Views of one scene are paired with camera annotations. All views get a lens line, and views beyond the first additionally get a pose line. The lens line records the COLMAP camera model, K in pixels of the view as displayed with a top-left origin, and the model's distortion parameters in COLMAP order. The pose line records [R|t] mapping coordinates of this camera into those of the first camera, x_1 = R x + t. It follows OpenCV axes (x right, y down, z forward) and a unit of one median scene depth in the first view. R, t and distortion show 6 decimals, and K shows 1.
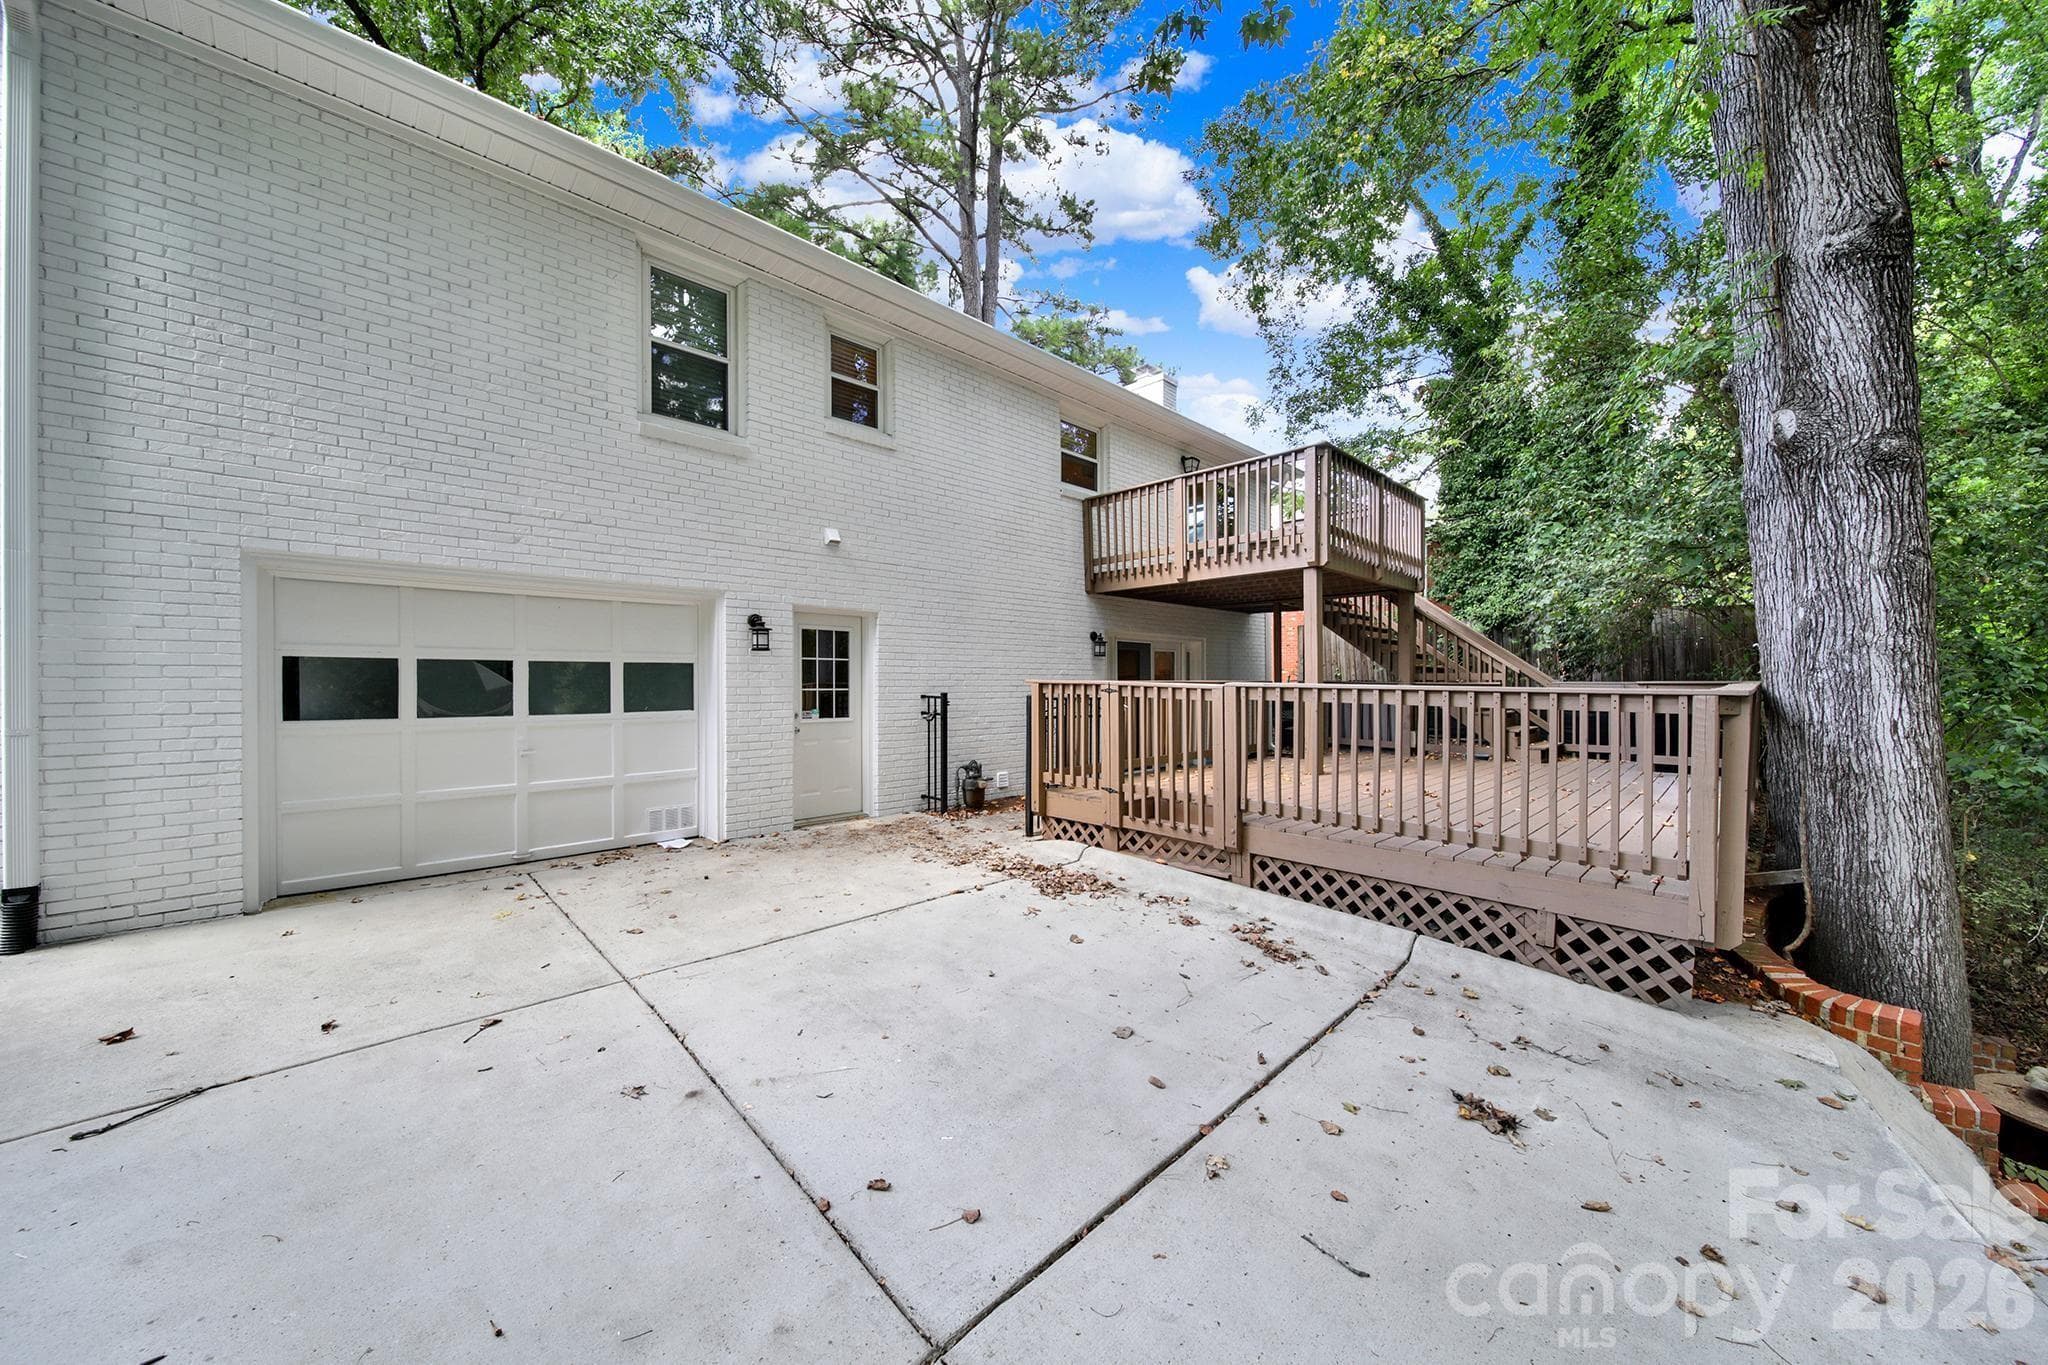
lens RADIAL K [[732.9, 0, 1022.5], [0, 732.9, 686.1], [0, 0, 1]] dist [-0.009660, -0.000350]
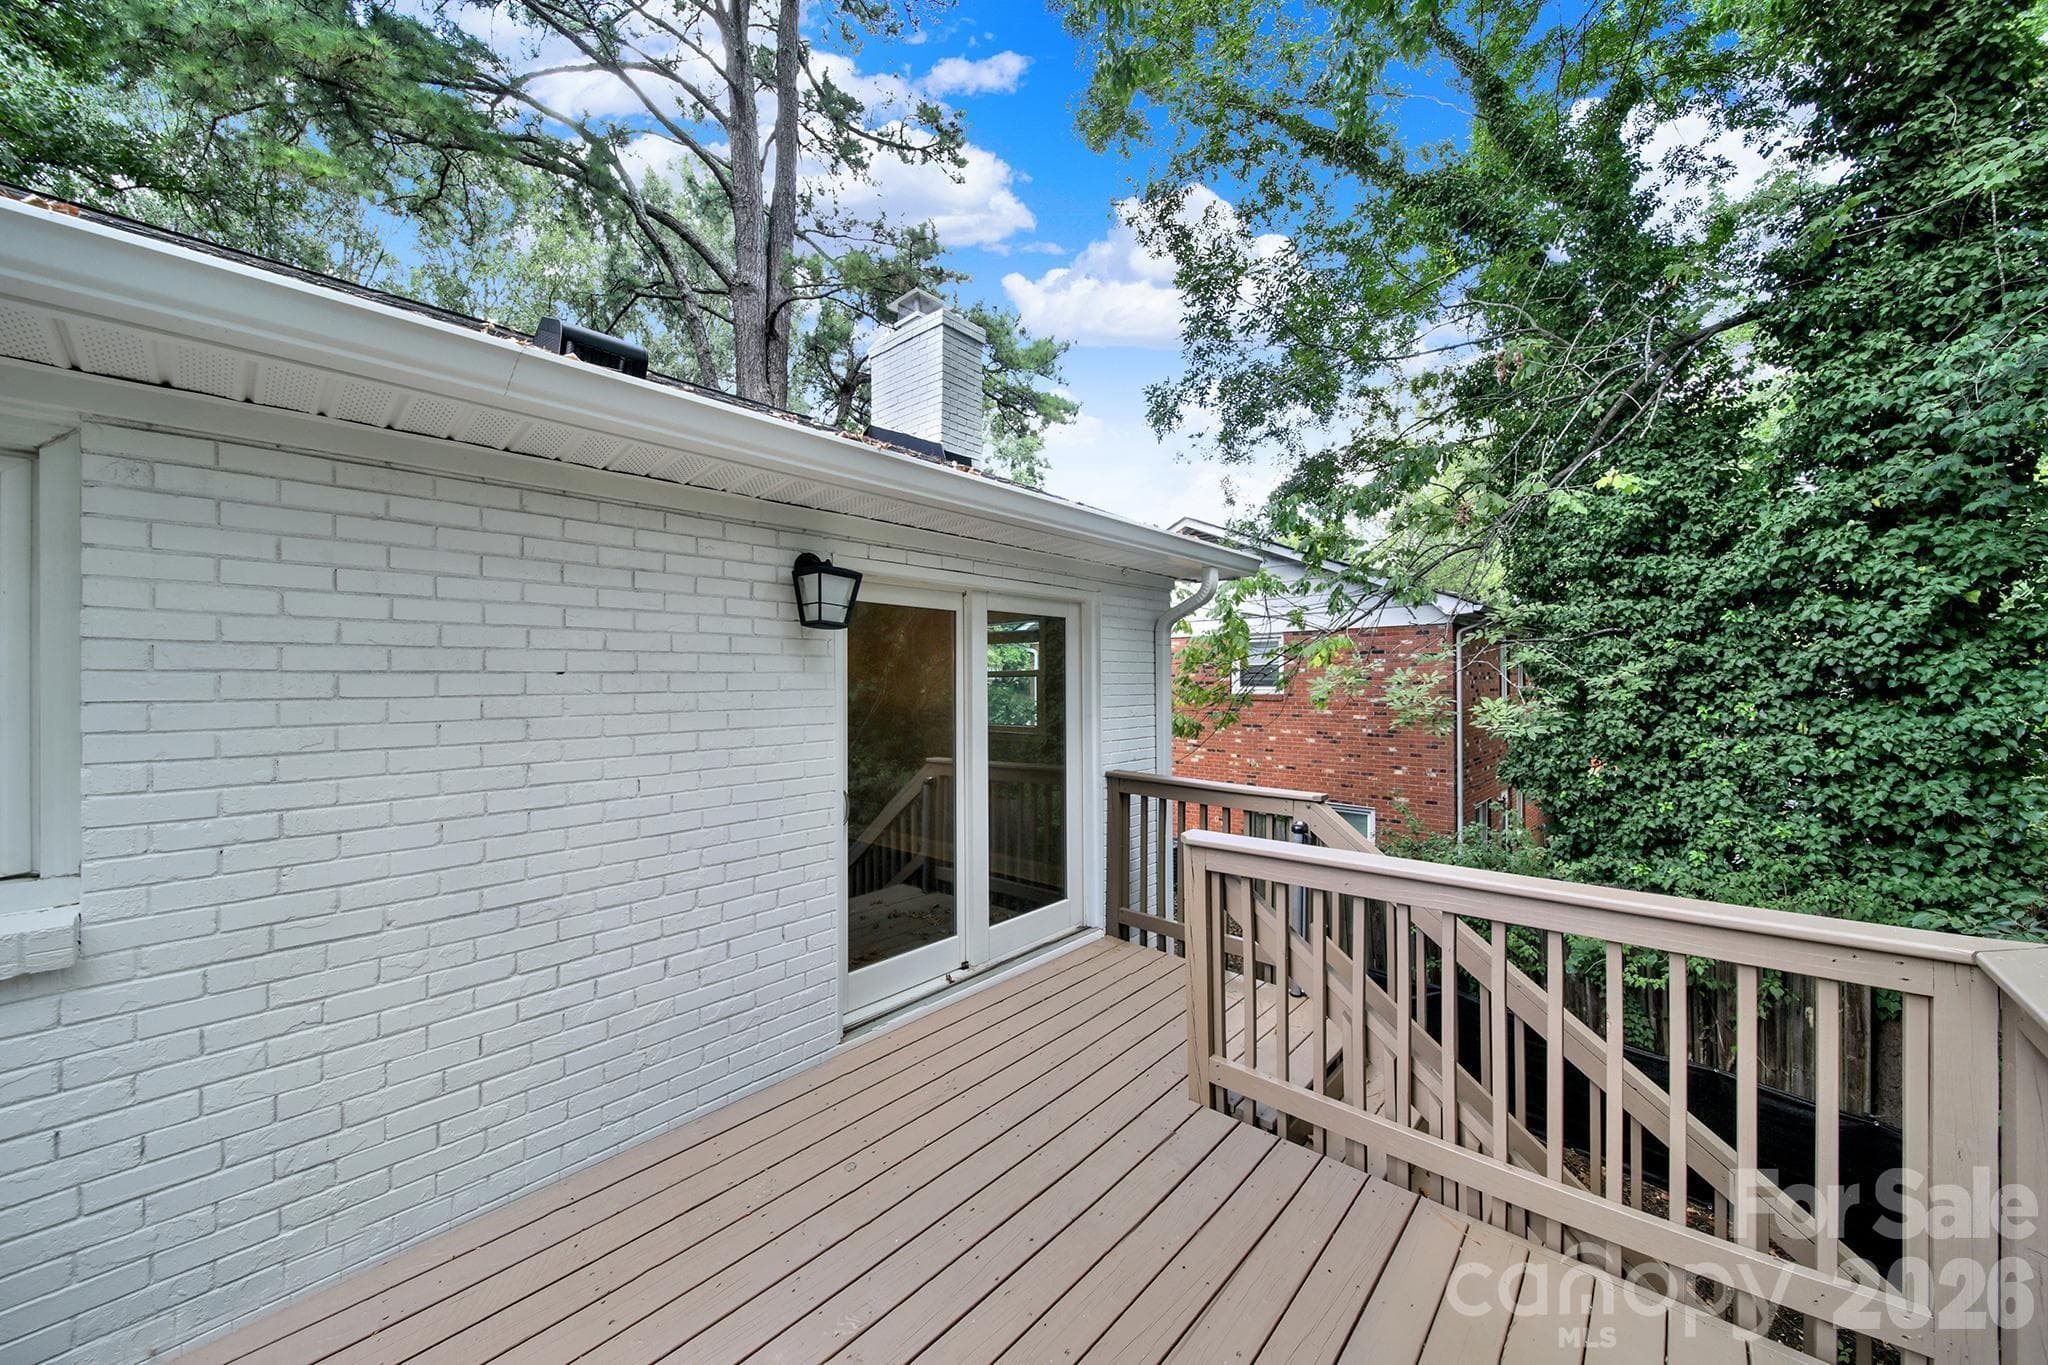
lens RADIAL K [[732.9, 0, 1019.2], [0, 732.9, 678.5], [0, 0, 1]] dist [-0.009660, -0.000350]
pose [[0.998113, 0.003069, 0.061323, 0.403226], [-0.002668, 0.999975, -0.006615, -0.372831], [-0.061342, 0.006439, 0.998096, 1.052550]]
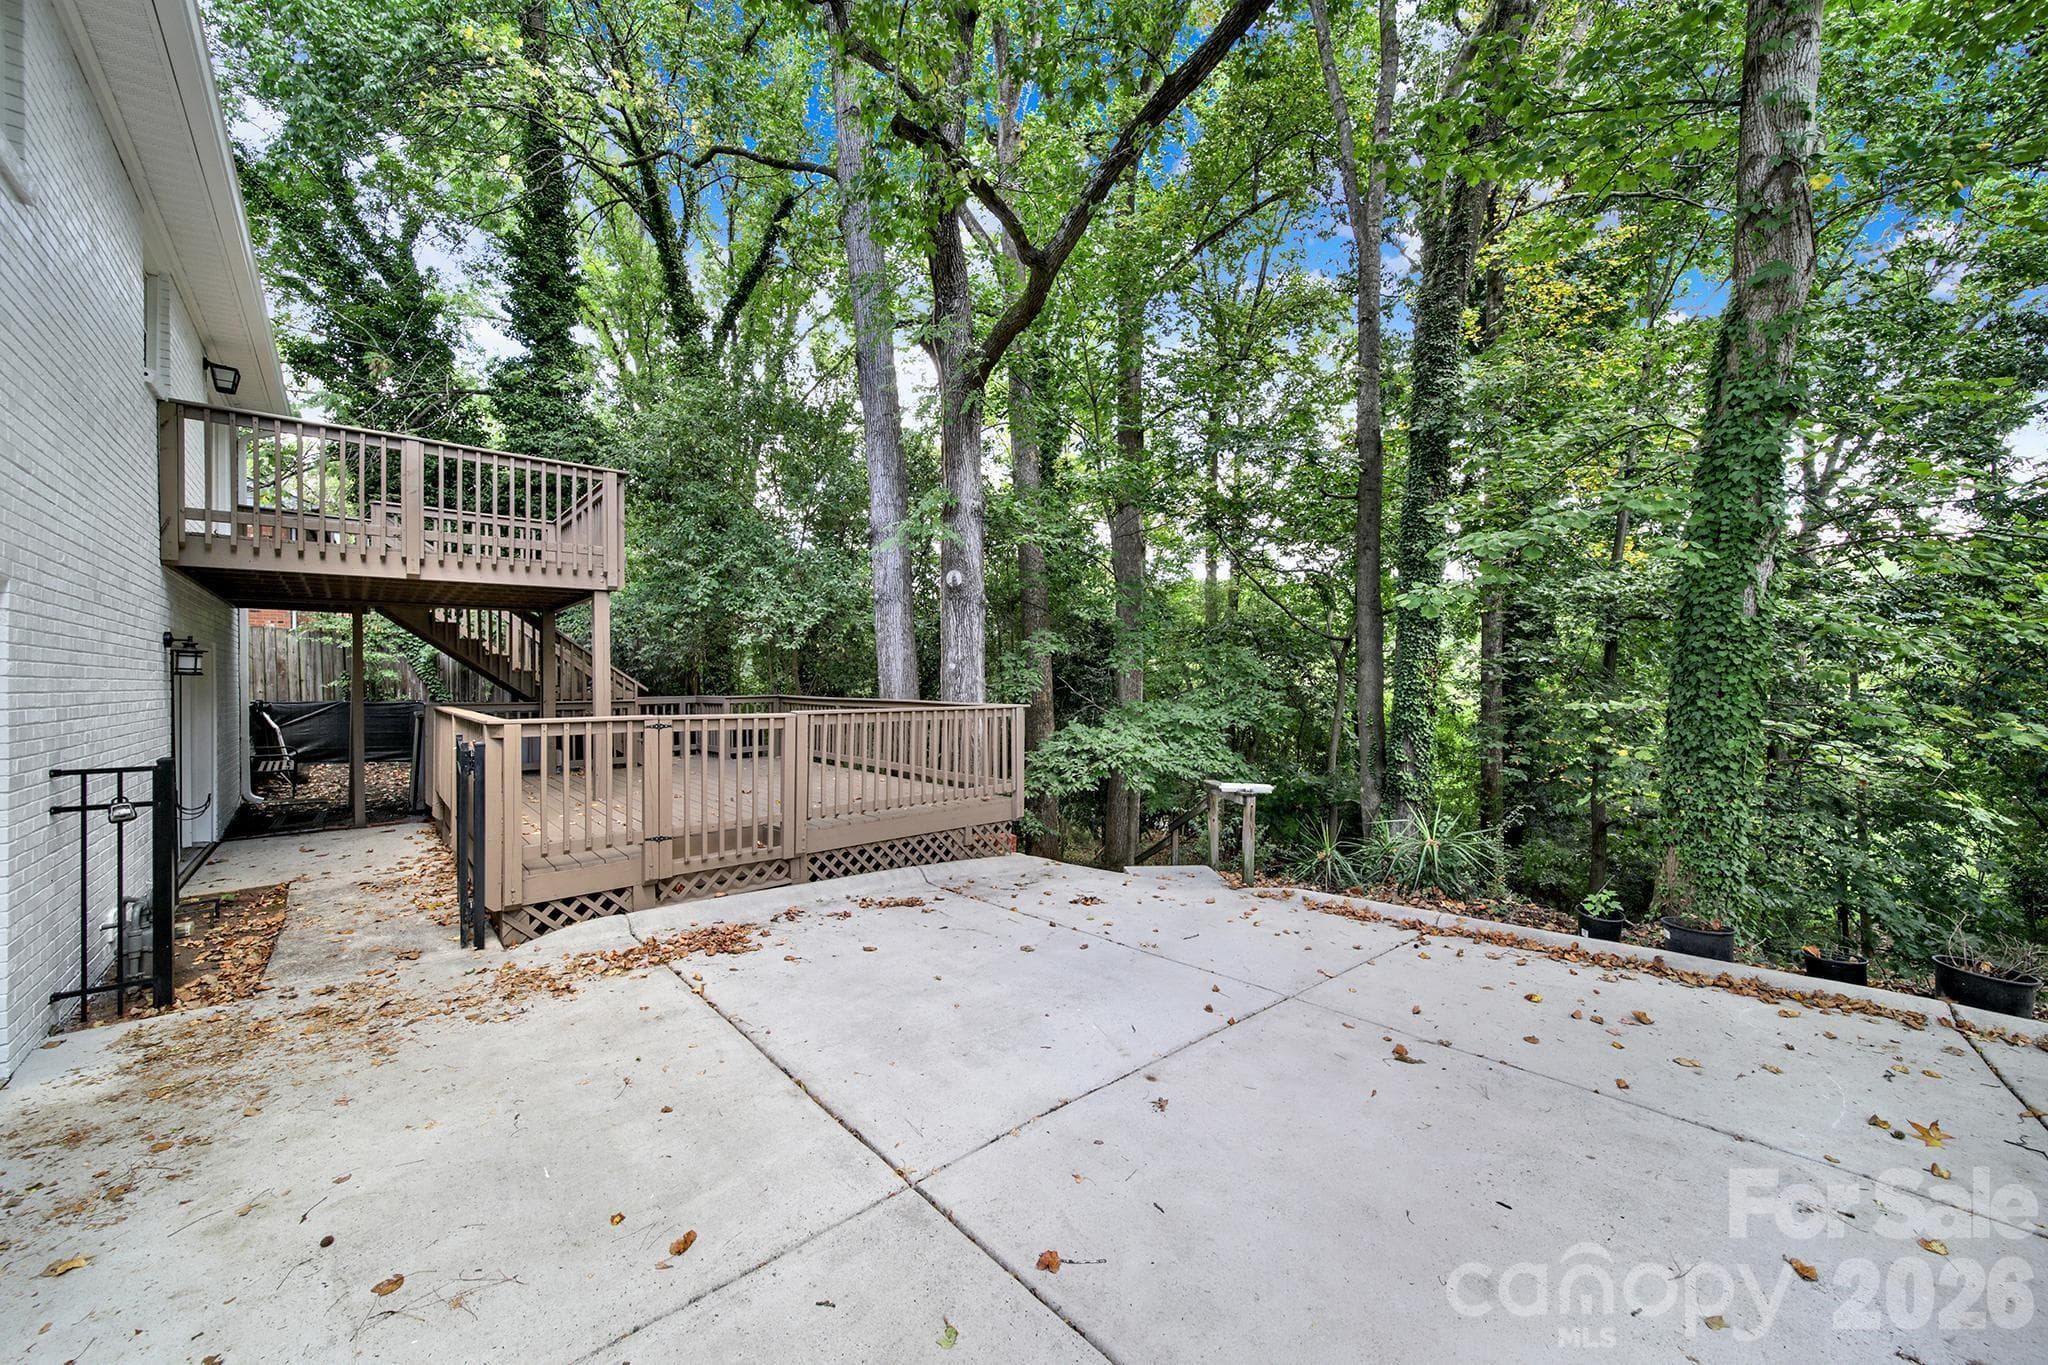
lens RADIAL K [[732.9, 0, 1027.6], [0, 732.9, 669.8], [0, 0, 1]] dist [-0.009660, -0.000350]
pose [[0.021760, 0.007264, 0.999737, -0.562218], [0.018272, 0.999804, -0.007663, -0.034907], [-0.999596, 0.018434, 0.021623, 0.395362]]
